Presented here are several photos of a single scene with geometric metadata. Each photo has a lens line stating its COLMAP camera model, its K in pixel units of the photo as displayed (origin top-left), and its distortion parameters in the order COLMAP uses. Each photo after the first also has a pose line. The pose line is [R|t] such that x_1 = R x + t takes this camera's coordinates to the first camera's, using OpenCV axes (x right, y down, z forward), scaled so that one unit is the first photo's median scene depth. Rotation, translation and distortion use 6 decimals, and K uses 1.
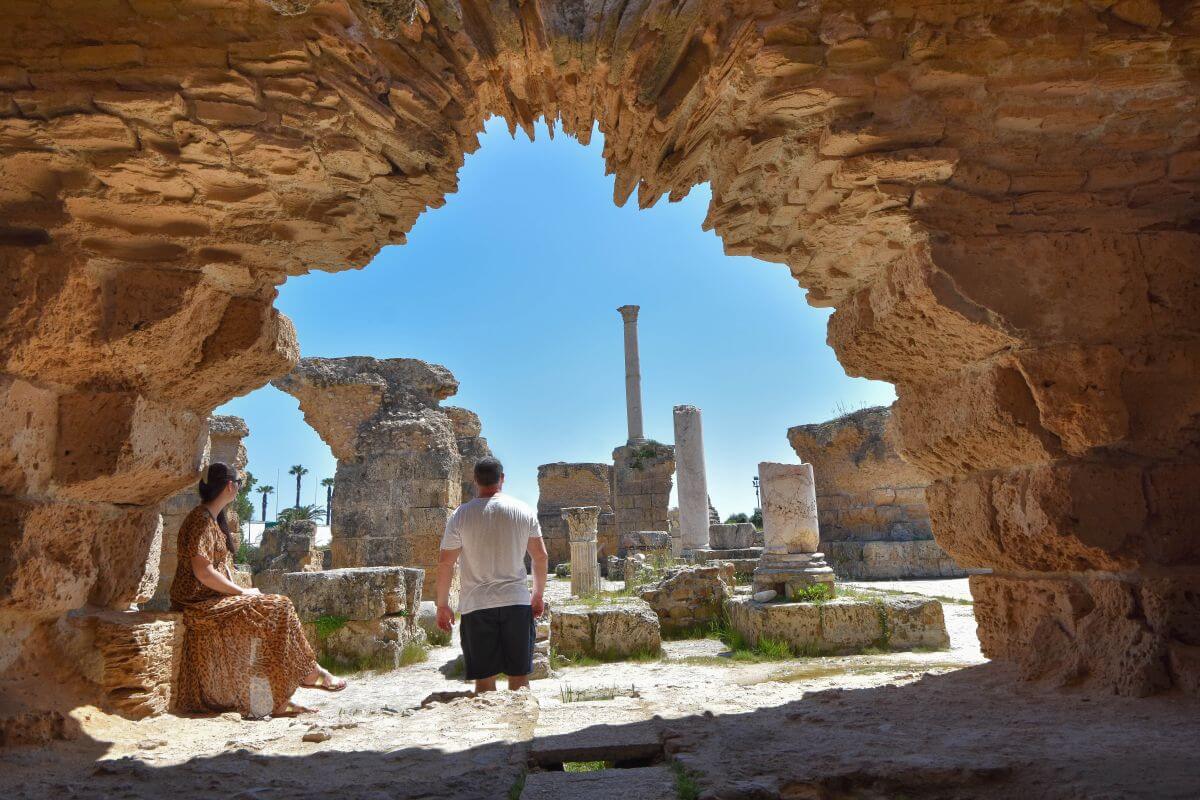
lens RADIAL K [[758.1, 0, 600.0], [0, 758.1, 400.0], [0, 0, 1]] dist [0.043550, -0.048842]
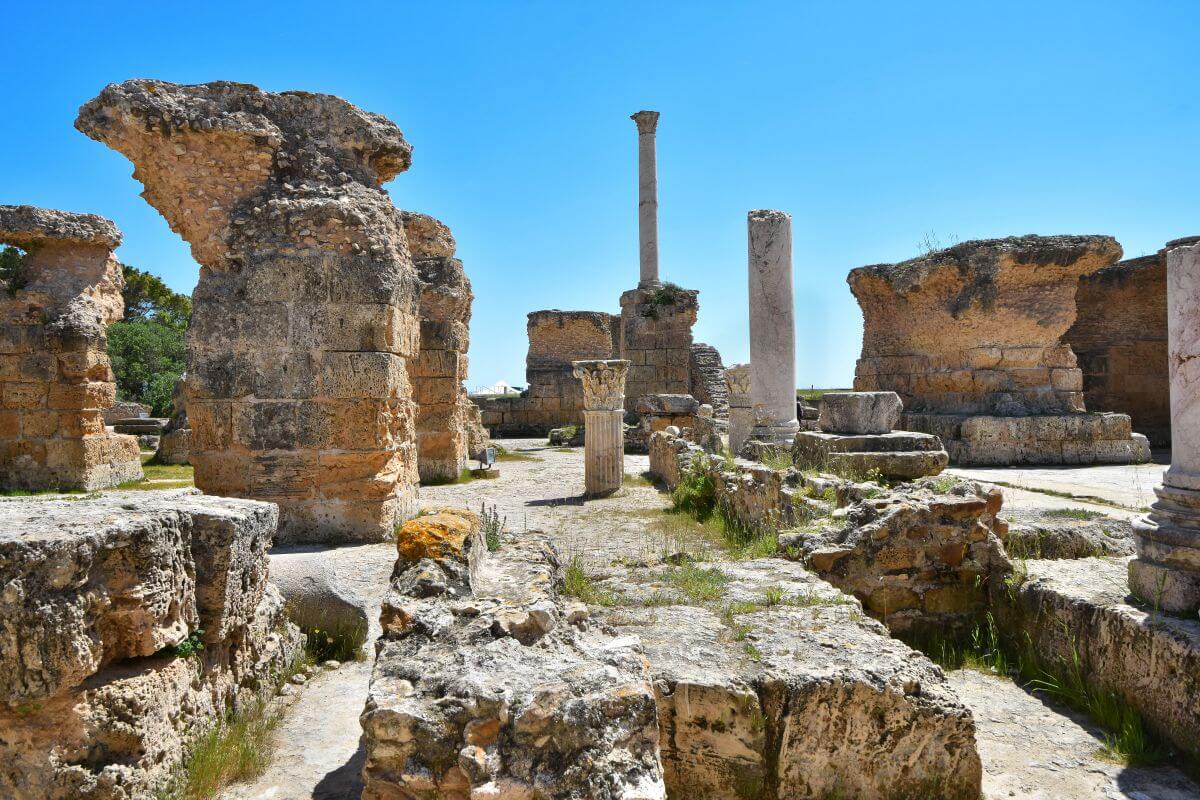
lens RADIAL K [[758.1, 0, 600.0], [0, 758.1, 400.0], [0, 0, 1]] dist [0.043550, -0.048842]
pose [[0.999372, 0.026272, 0.023763, -0.050134], [-0.030226, 0.982235, 0.185205, 0.061145], [-0.018475, -0.185807, 0.982413, 0.397280]]
